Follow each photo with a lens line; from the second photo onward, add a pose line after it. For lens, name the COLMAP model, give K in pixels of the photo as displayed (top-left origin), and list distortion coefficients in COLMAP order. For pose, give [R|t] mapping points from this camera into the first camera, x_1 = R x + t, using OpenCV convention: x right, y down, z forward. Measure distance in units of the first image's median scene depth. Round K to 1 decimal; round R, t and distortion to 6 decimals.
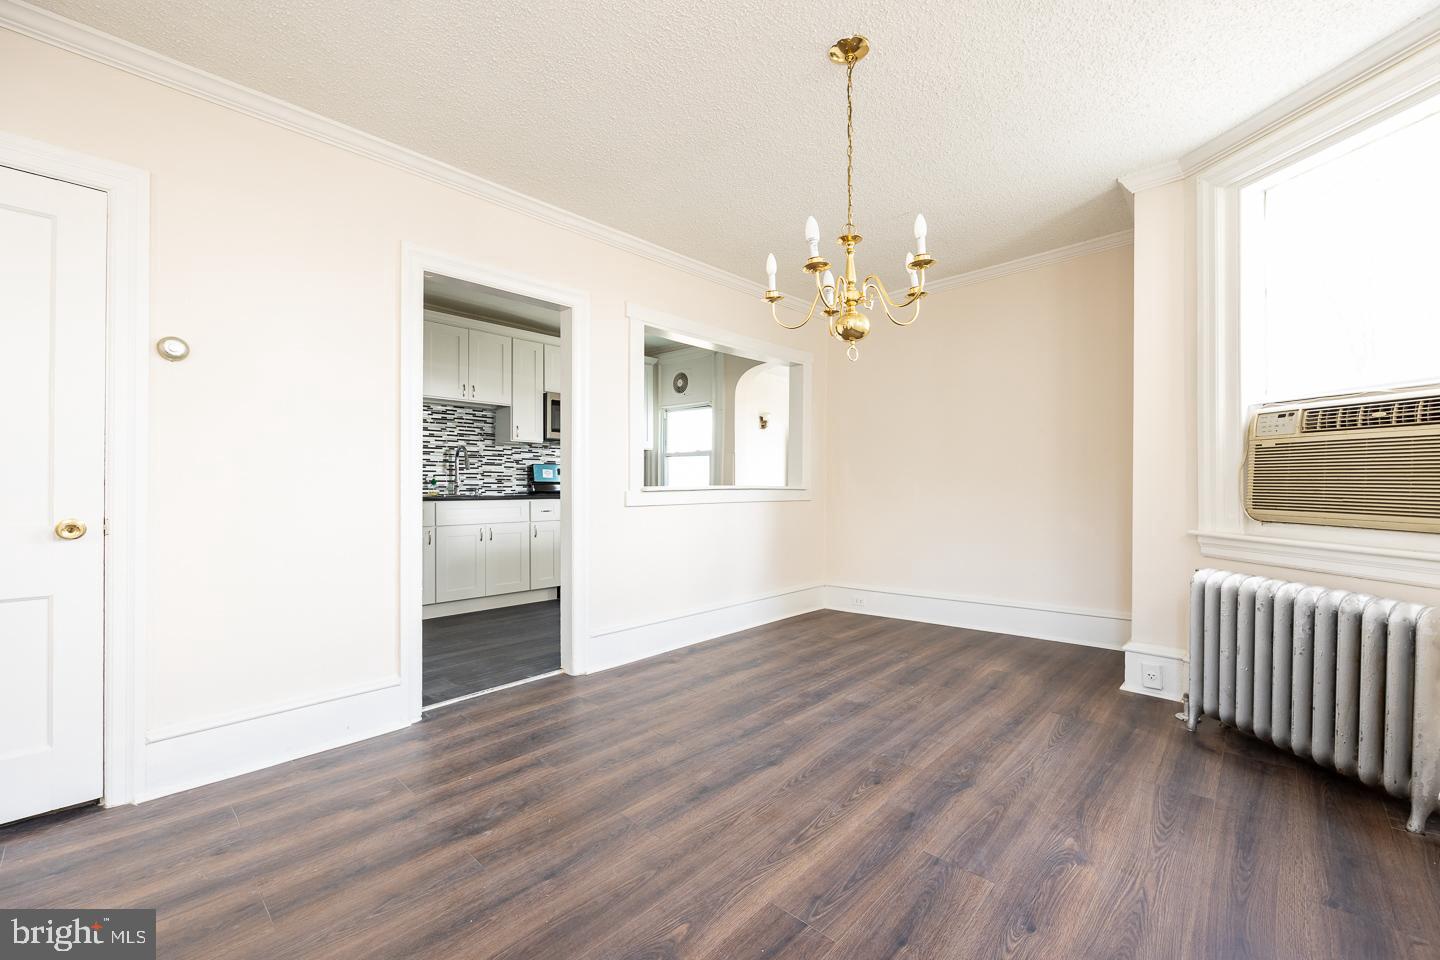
lens RADIAL K [[578.1, 0, 720.1], [0, 578.1, 489.9], [0, 0, 1]] dist [-0.002936, 0.000841]
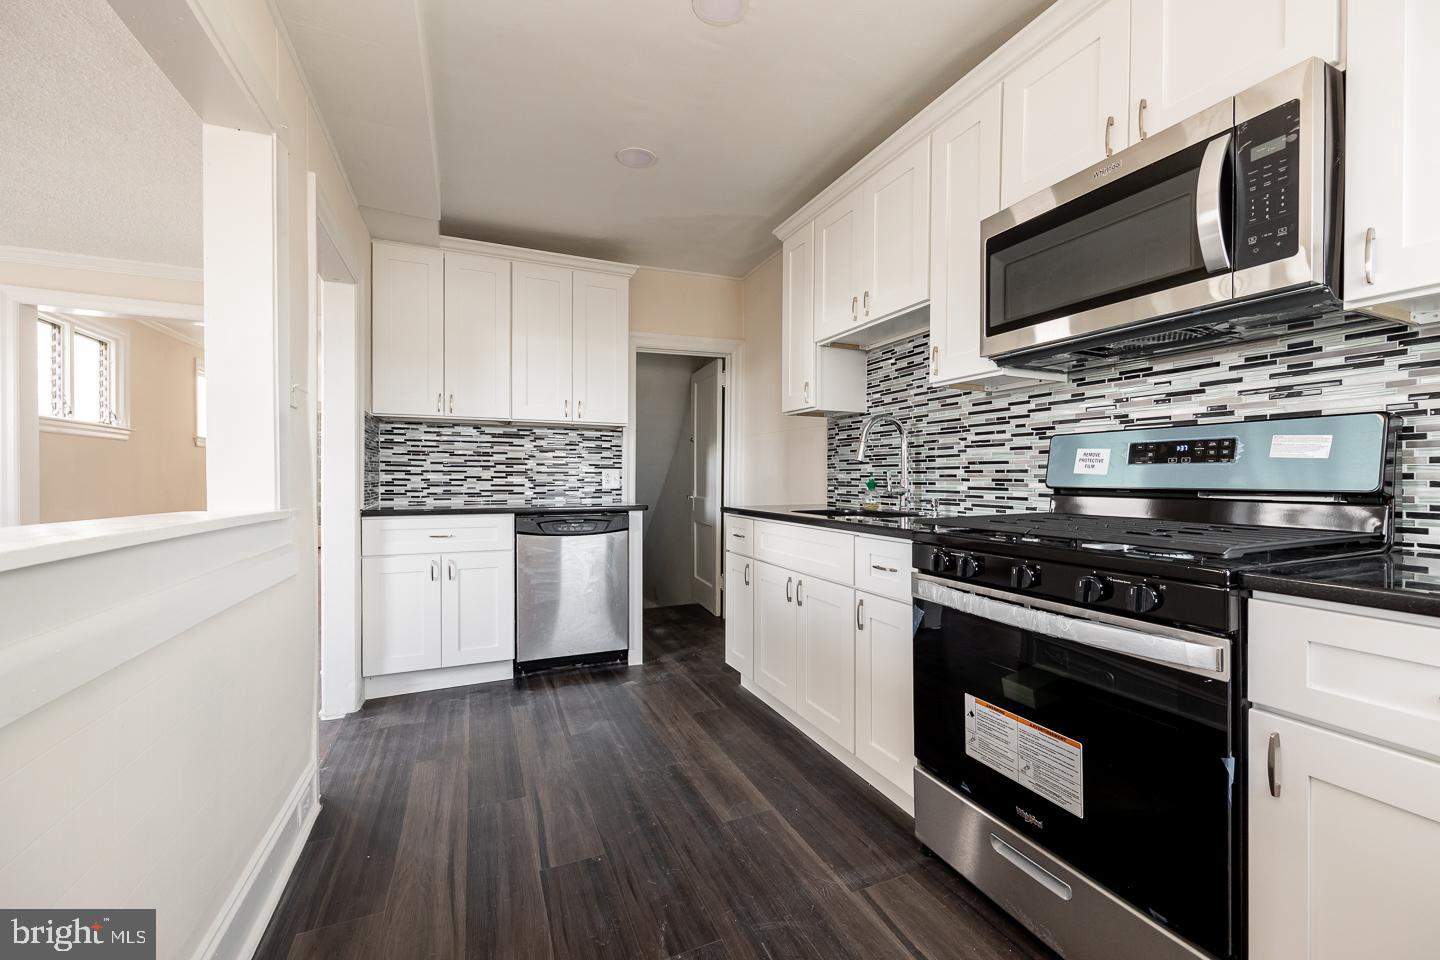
lens RADIAL K [[578.1, 0, 725.3], [0, 578.1, 476.6], [0, 0, 1]] dist [-0.002936, 0.000841]
pose [[-0.385263, 0.004458, -0.922796, 0.072285], [-0.000812, 0.999986, 0.005170, -0.022880], [0.922806, 0.002741, -0.385254, 0.997764]]
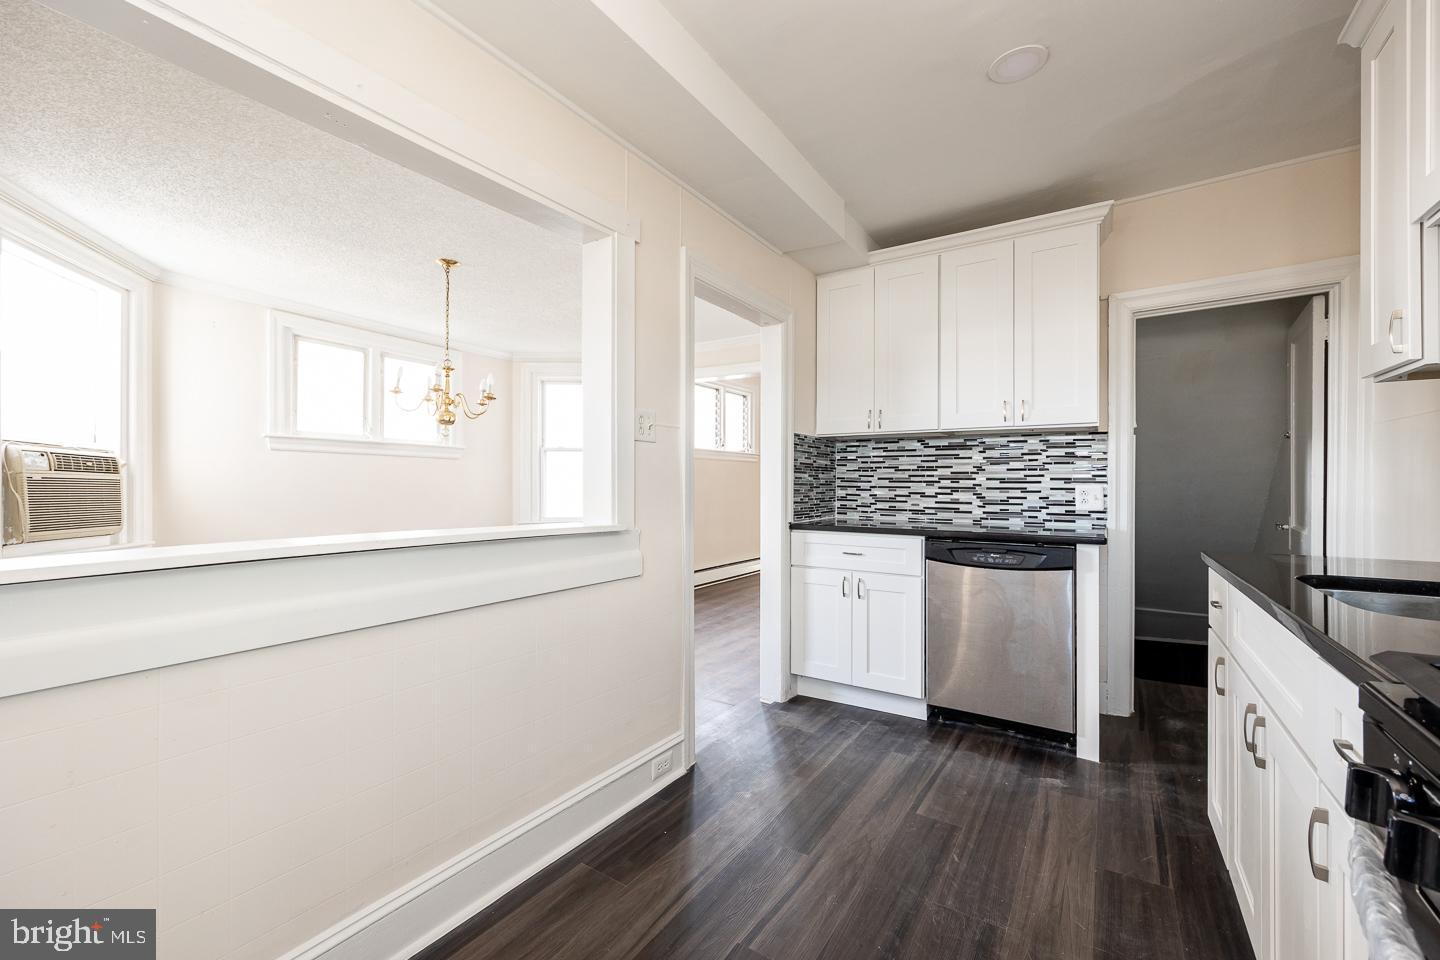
lens RADIAL K [[578.1, 0, 732.6], [0, 578.1, 480.4], [0, 0, 1]] dist [-0.002936, 0.000841]
pose [[-0.980944, -0.008827, -0.194088, -0.114969], [-0.006037, 0.999870, -0.014957, -0.021960], [0.194195, -0.013500, -0.980870, 1.053234]]
